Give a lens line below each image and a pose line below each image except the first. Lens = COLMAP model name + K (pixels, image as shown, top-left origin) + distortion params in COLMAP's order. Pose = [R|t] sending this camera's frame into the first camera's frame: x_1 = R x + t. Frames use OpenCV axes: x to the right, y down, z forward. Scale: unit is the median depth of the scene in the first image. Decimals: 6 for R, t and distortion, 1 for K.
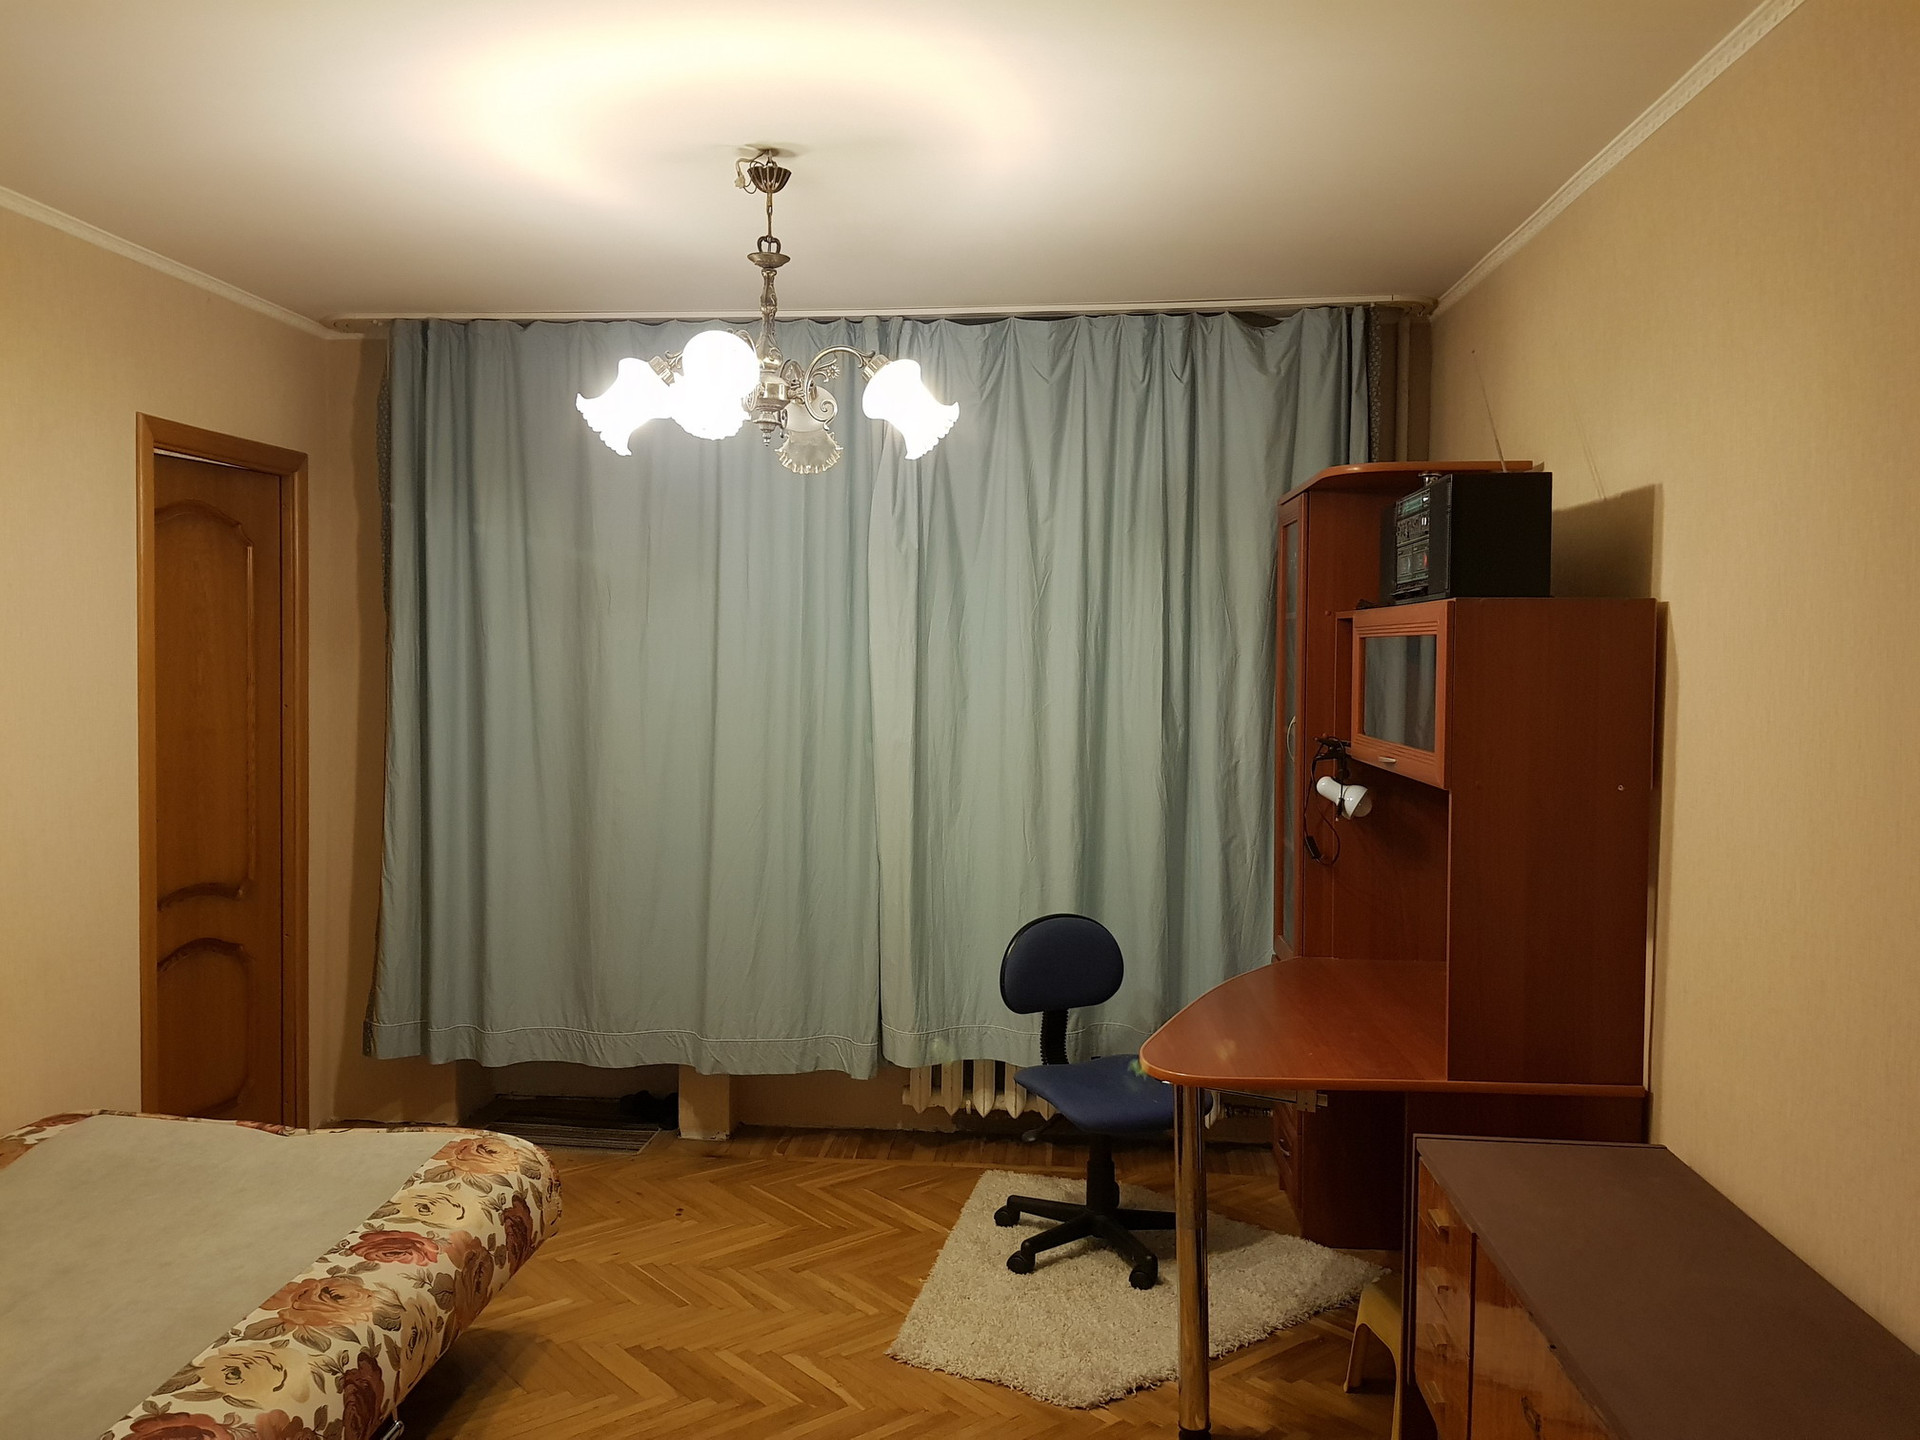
lens RADIAL K [[1478.5, 0, 953.0], [0, 1478.5, 715.0], [0, 0, 1]] dist [0.063831, -0.110573]
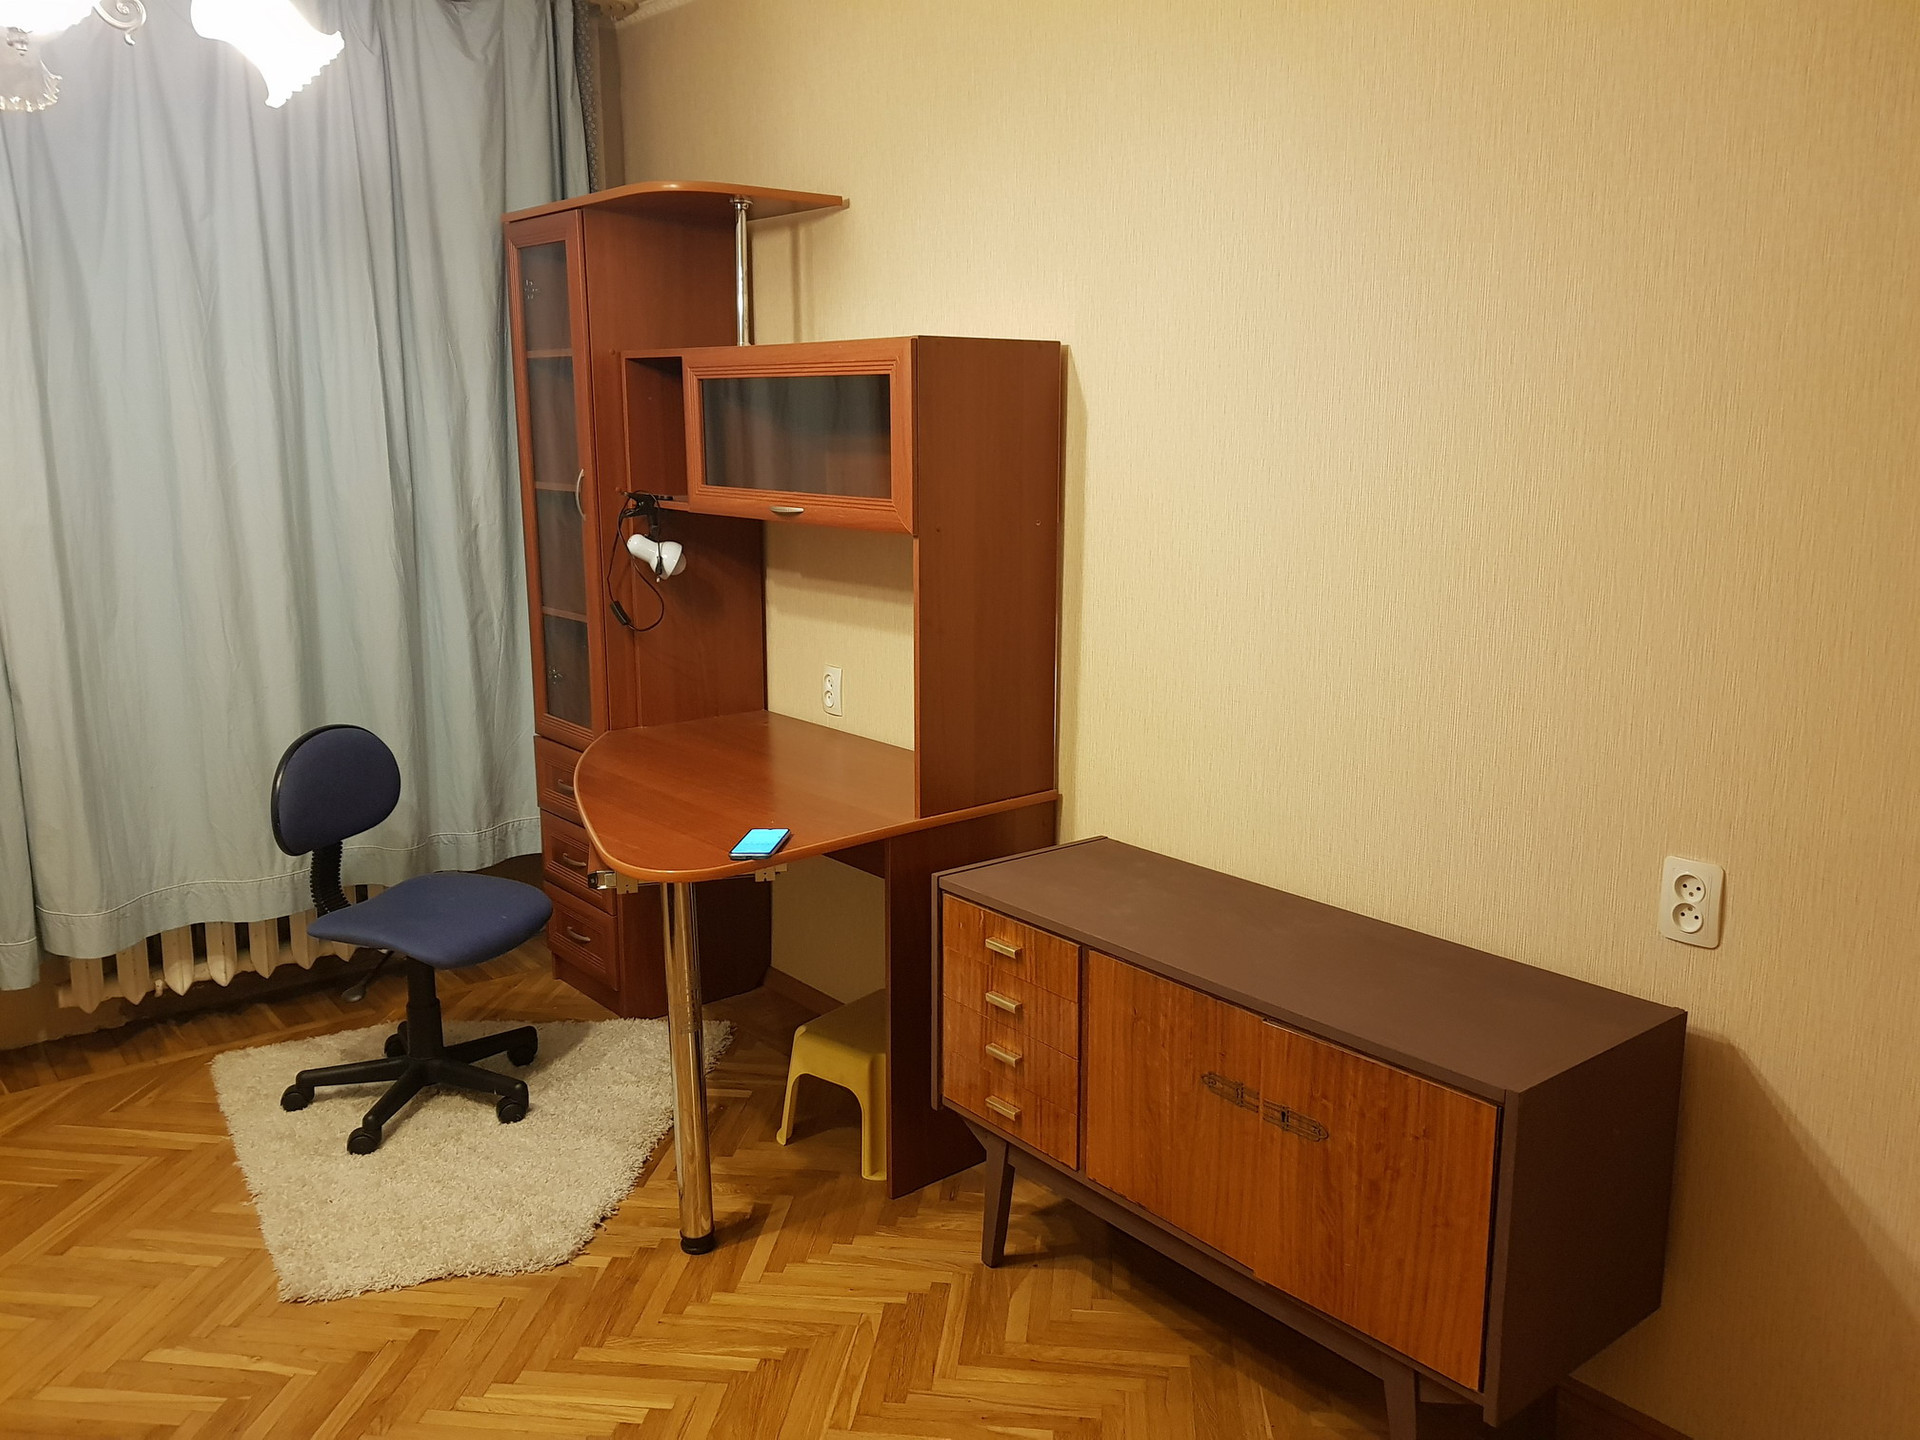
lens RADIAL K [[1478.5, 0, 951.2], [0, 1478.5, 704.6], [0, 0, 1]] dist [0.063831, -0.110573]
pose [[0.723421, -0.138406, 0.676391, -0.218824], [0.033419, 0.985571, 0.165929, -0.000648], [-0.689598, -0.097432, 0.717609, 0.174525]]
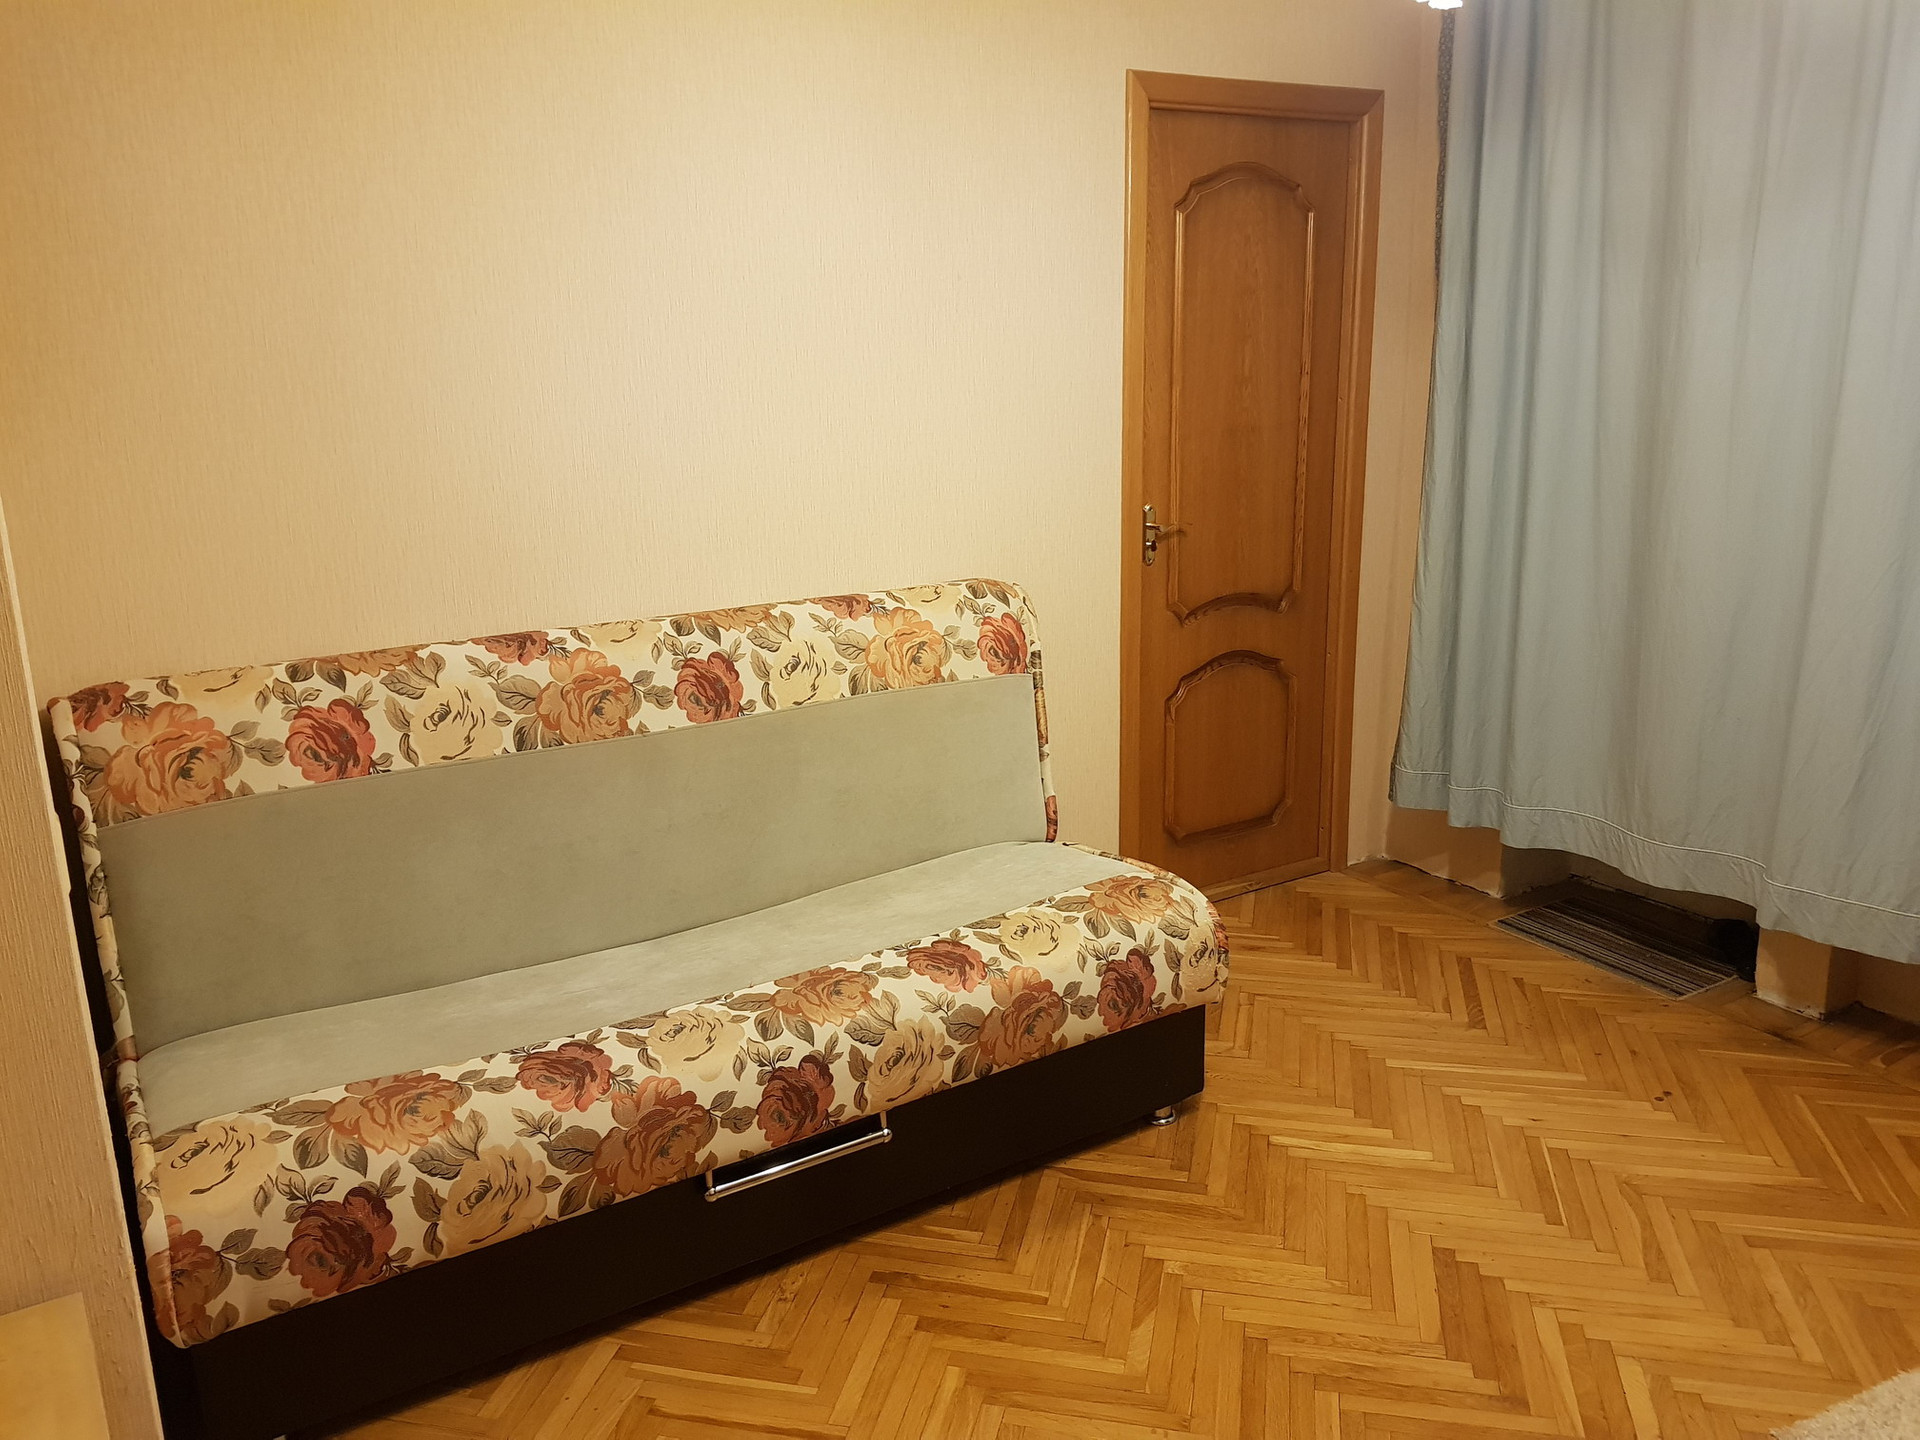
lens RADIAL K [[1478.5, 0, 964.1], [0, 1478.5, 724.5], [0, 0, 1]] dist [0.063831, -0.110573]
pose [[0.607329, 0.167187, -0.776659, 0.147707], [-0.005489, 0.978466, 0.206337, 0.002108], [0.794431, -0.121051, 0.595168, 0.300651]]
